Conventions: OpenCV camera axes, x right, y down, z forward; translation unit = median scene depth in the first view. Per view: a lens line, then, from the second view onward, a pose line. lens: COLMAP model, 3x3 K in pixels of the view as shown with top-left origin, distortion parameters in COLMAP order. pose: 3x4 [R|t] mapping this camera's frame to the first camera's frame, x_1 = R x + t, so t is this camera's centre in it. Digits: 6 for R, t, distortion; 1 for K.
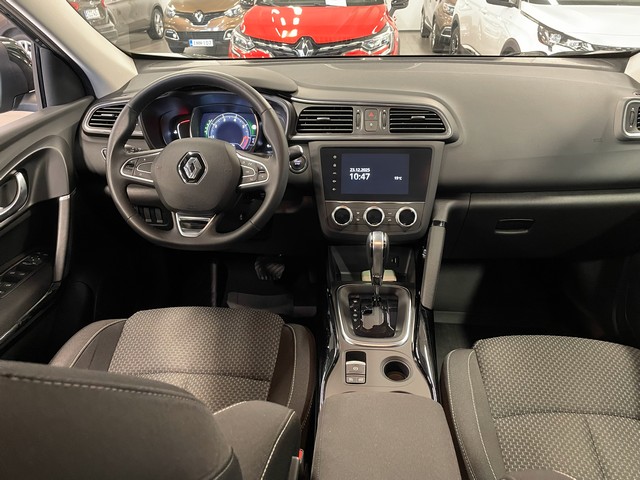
lens RADIAL K [[479.4, 0, 325.9], [0, 479.4, 237.7], [0, 0, 1]] dist [0.047900, -0.038924]
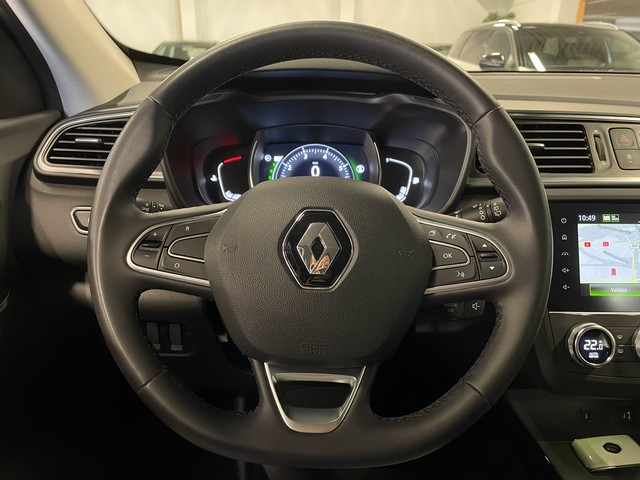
lens RADIAL K [[479.4, 0, 316.2], [0, 479.4, 236.2], [0, 0, 1]] dist [0.047900, -0.038924]
pose [[0.997497, -0.007973, 0.070251, -0.265527], [0.018094, 0.989319, -0.144639, -0.085567], [-0.068347, 0.145548, 0.986987, 0.532874]]
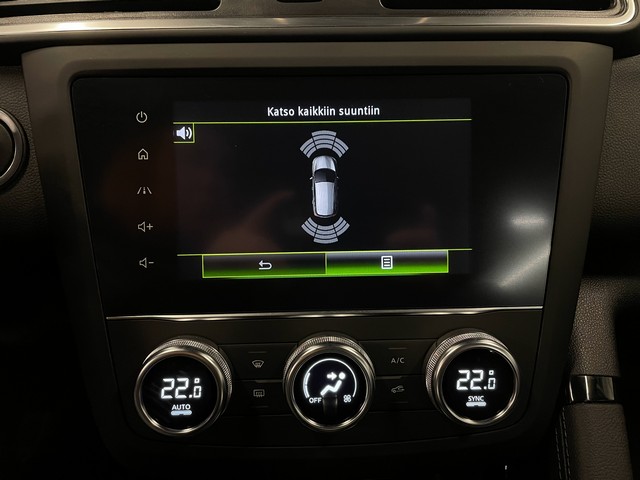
lens RADIAL K [[479.4, 0, 325.0], [0, 479.4, 241.6], [0, 0, 1]] dist [0.047900, -0.038924]
pose [[0.993907, -0.035308, 0.104415, 0.076858], [0.038759, 0.998761, -0.031210, -0.100557], [-0.103184, 0.035067, 0.994044, 0.770268]]
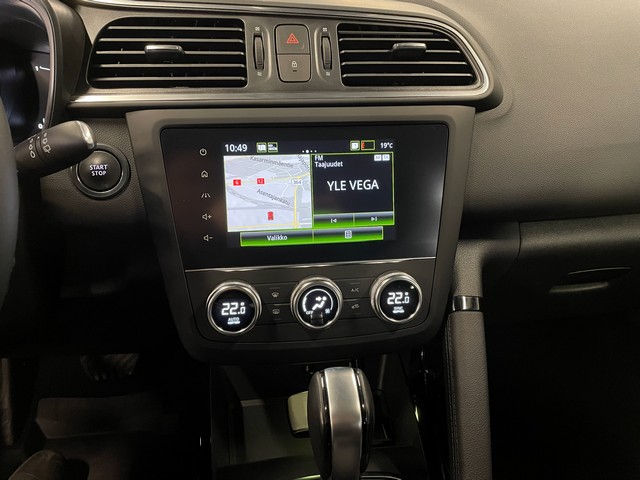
lens RADIAL K [[479.4, 0, 320.8], [0, 479.4, 237.0], [0, 0, 1]] dist [0.047900, -0.038924]
pose [[0.980351, -0.065532, 0.186058, 0.034215], [0.060925, 0.997680, 0.030376, -0.107678], [-0.187617, -0.018444, 0.982069, 0.612047]]
